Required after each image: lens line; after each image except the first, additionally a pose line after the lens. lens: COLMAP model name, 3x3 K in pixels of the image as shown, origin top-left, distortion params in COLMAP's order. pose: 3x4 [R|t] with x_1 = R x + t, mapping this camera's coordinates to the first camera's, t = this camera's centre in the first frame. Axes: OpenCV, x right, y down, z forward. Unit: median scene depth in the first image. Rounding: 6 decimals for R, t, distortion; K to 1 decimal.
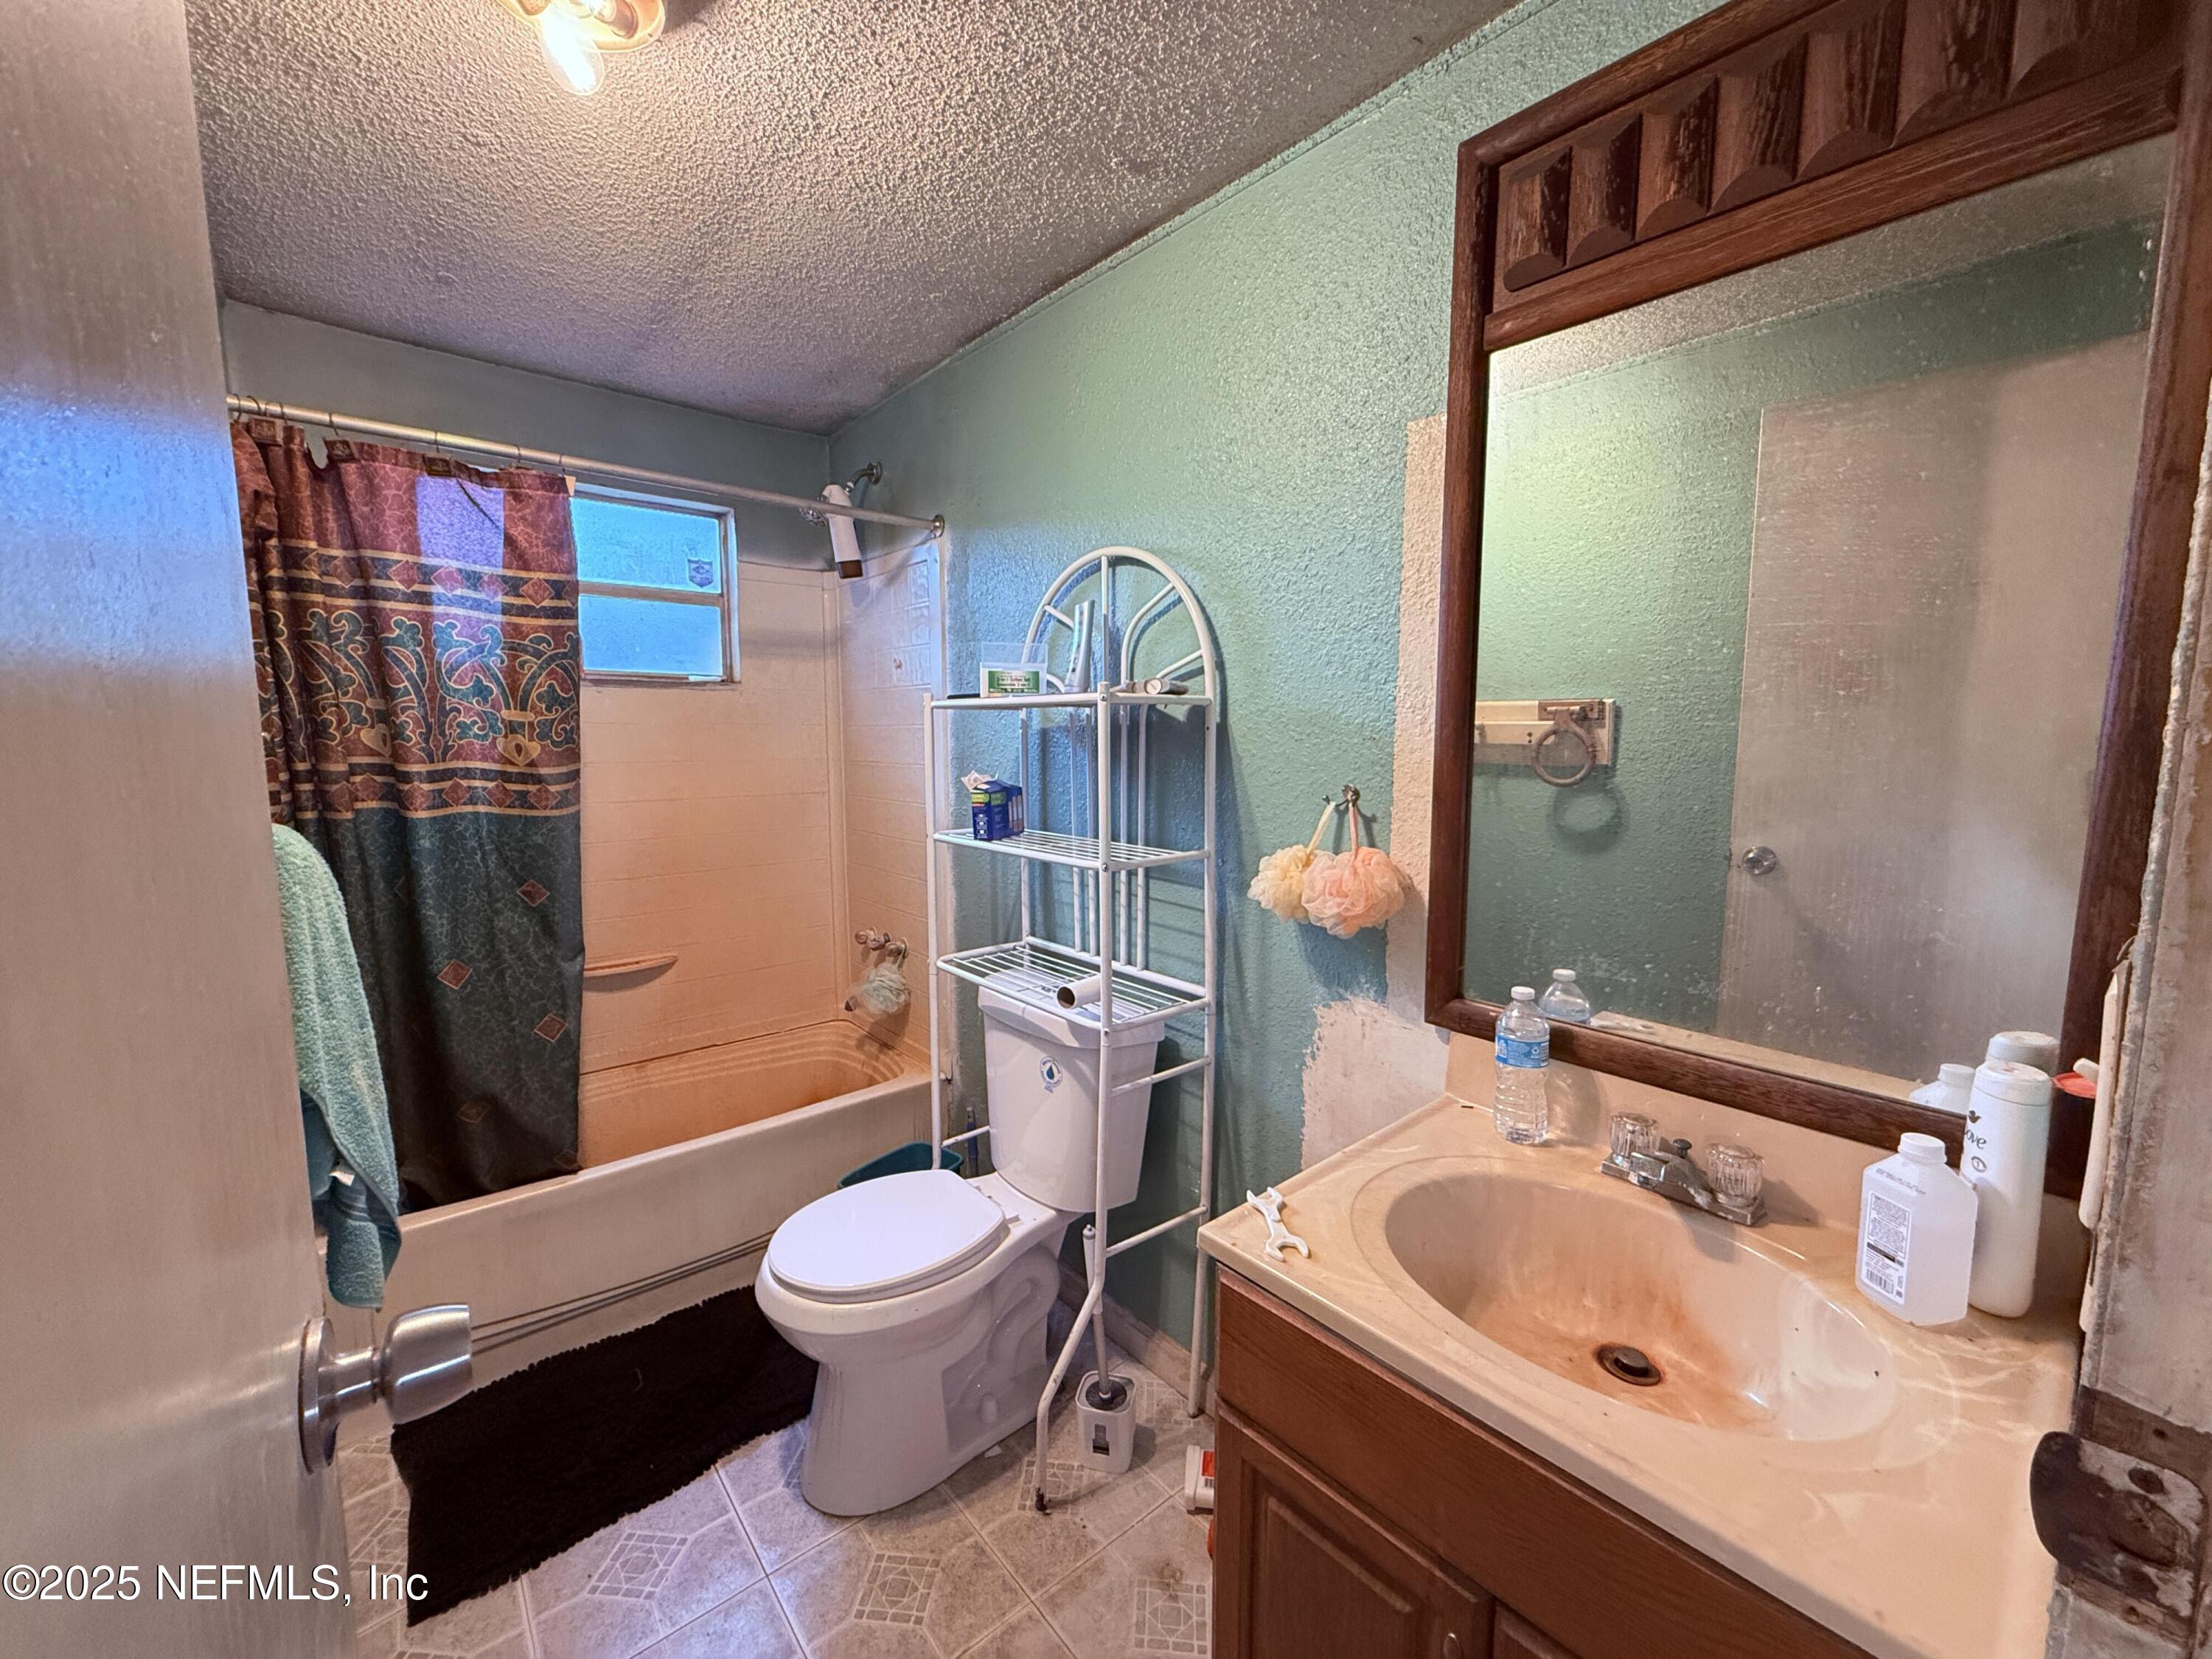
lens RADIAL K [[878.8, 0, 1110.9], [0, 878.8, 831.8], [0, 0, 1]] dist [-0.002116, 0.000160]
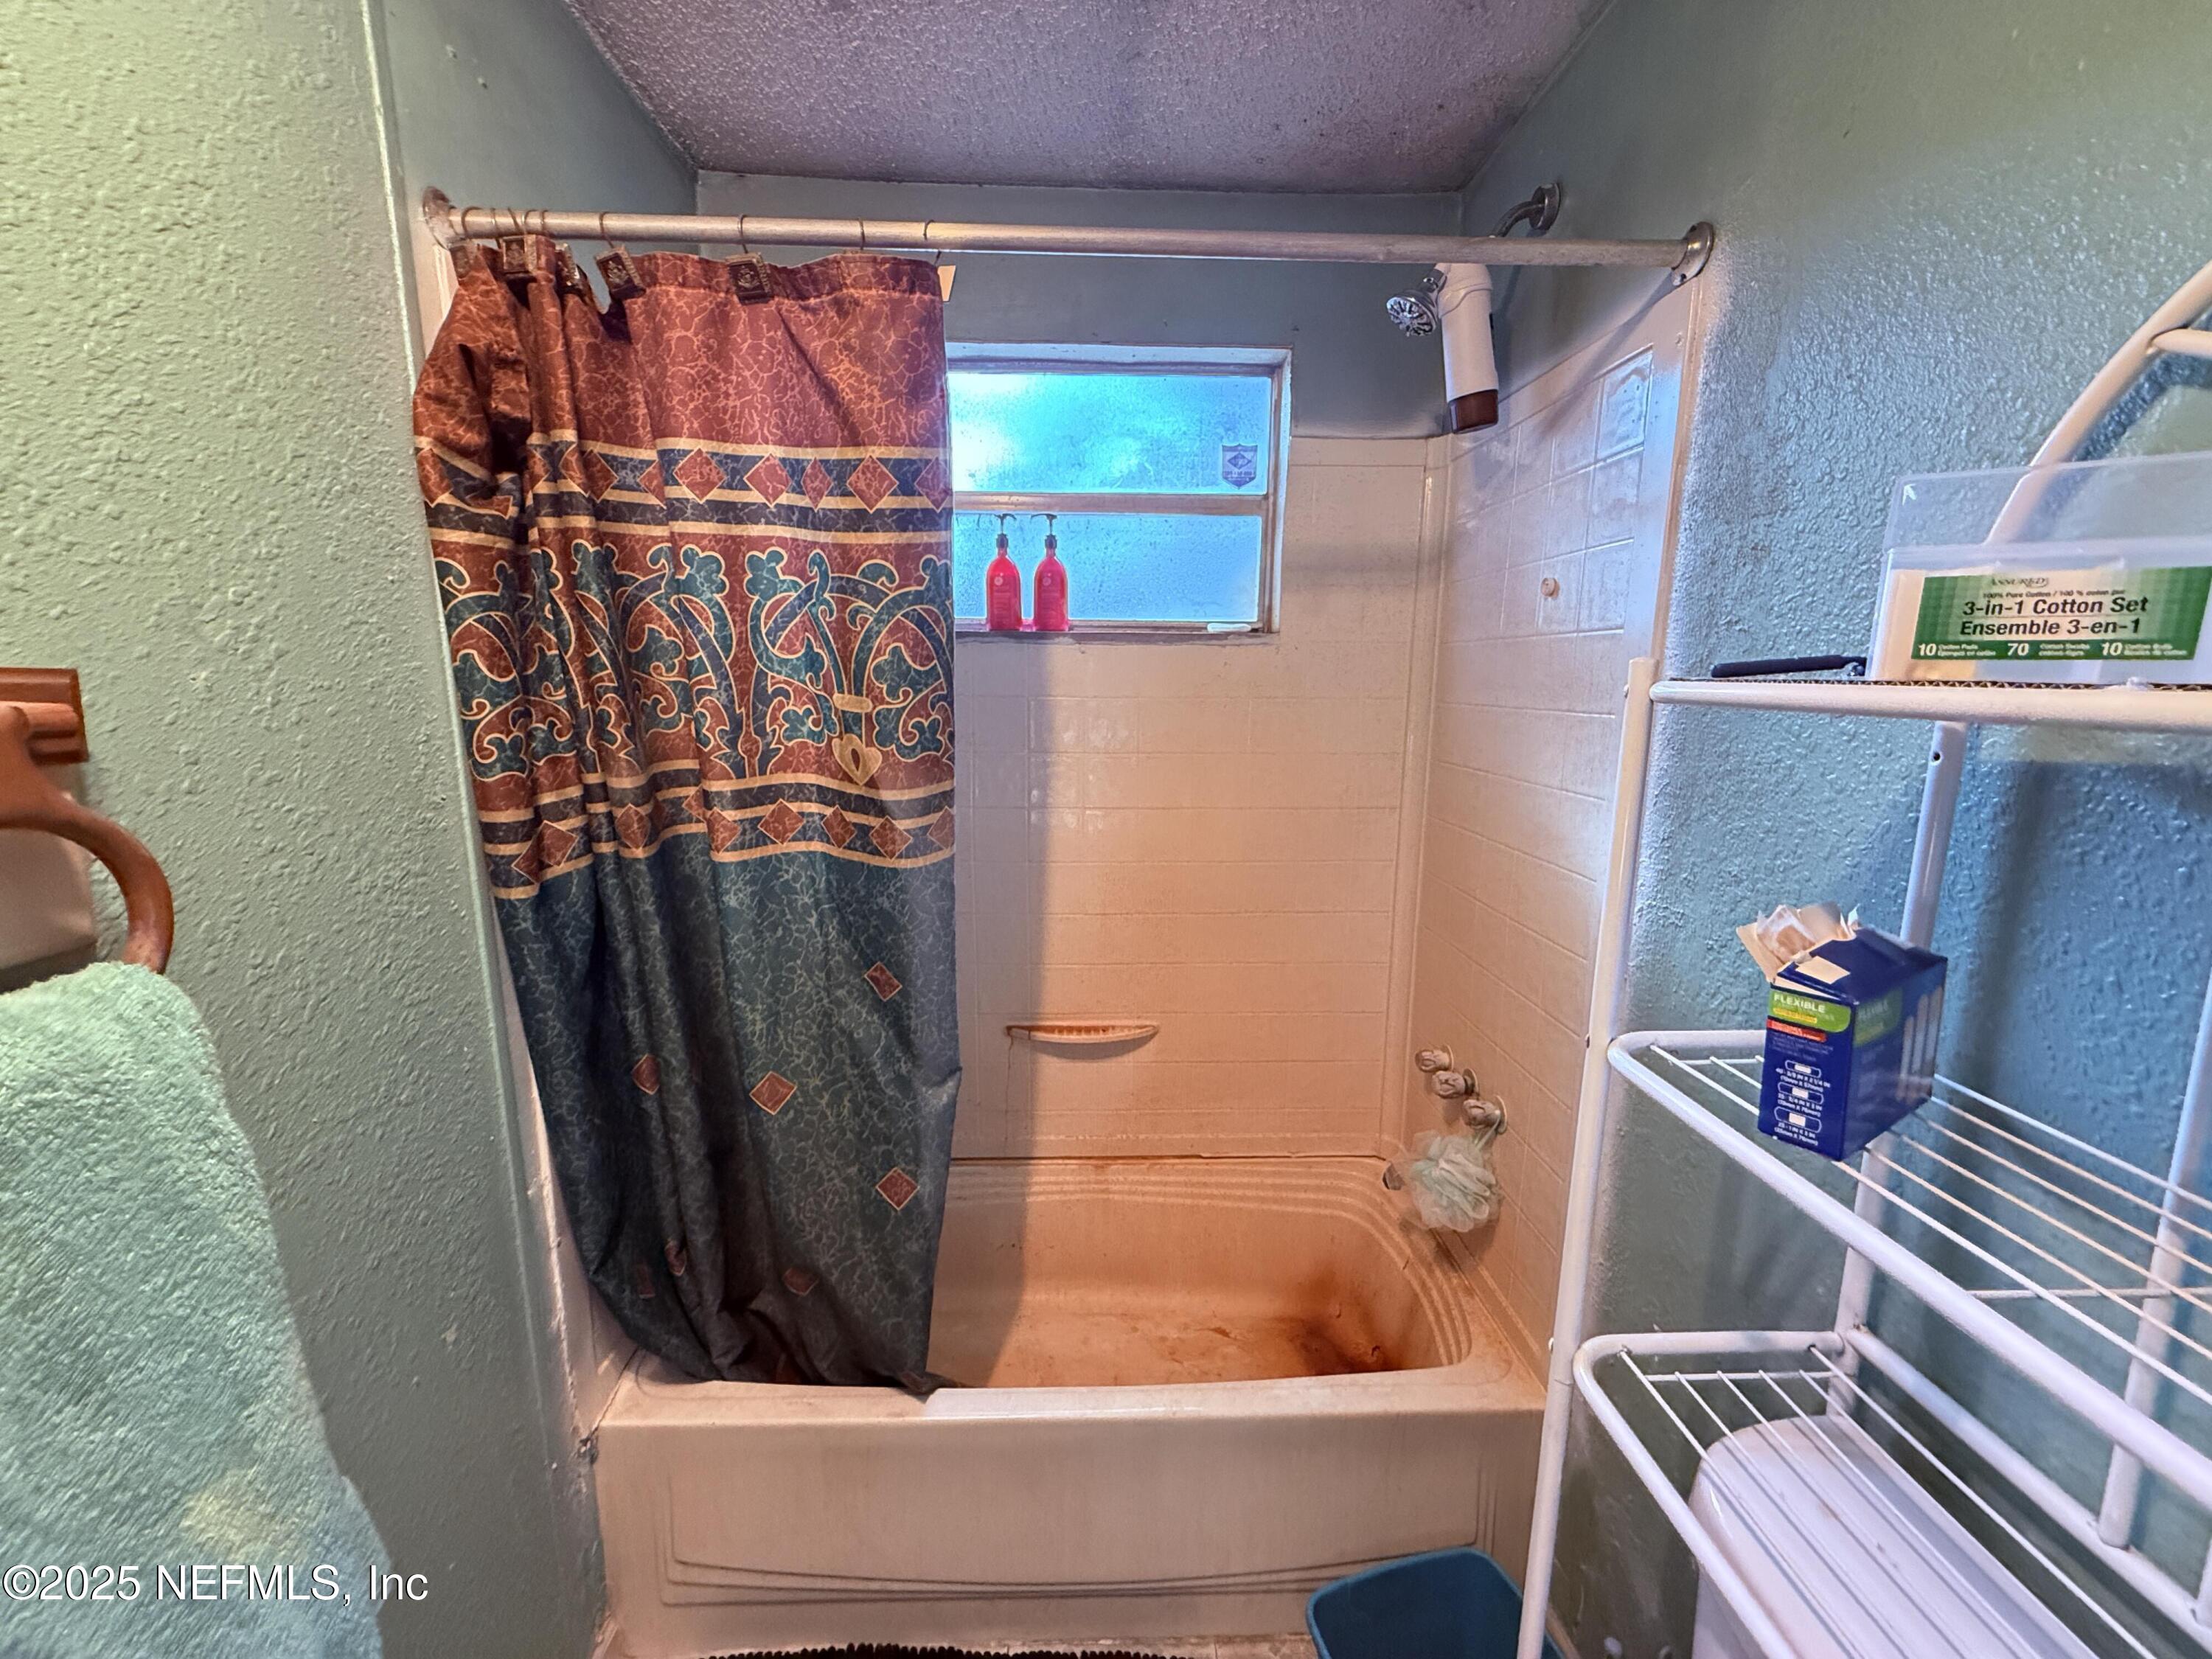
lens RADIAL K [[878.8, 0, 1101.8], [0, 878.8, 830.8], [0, 0, 1]] dist [-0.002116, 0.000160]
pose [[0.774532, 0.115815, -0.621842, -0.159730], [-0.076985, 0.993046, 0.089062, -0.110561], [0.627832, -0.021109, 0.778062, 0.629578]]
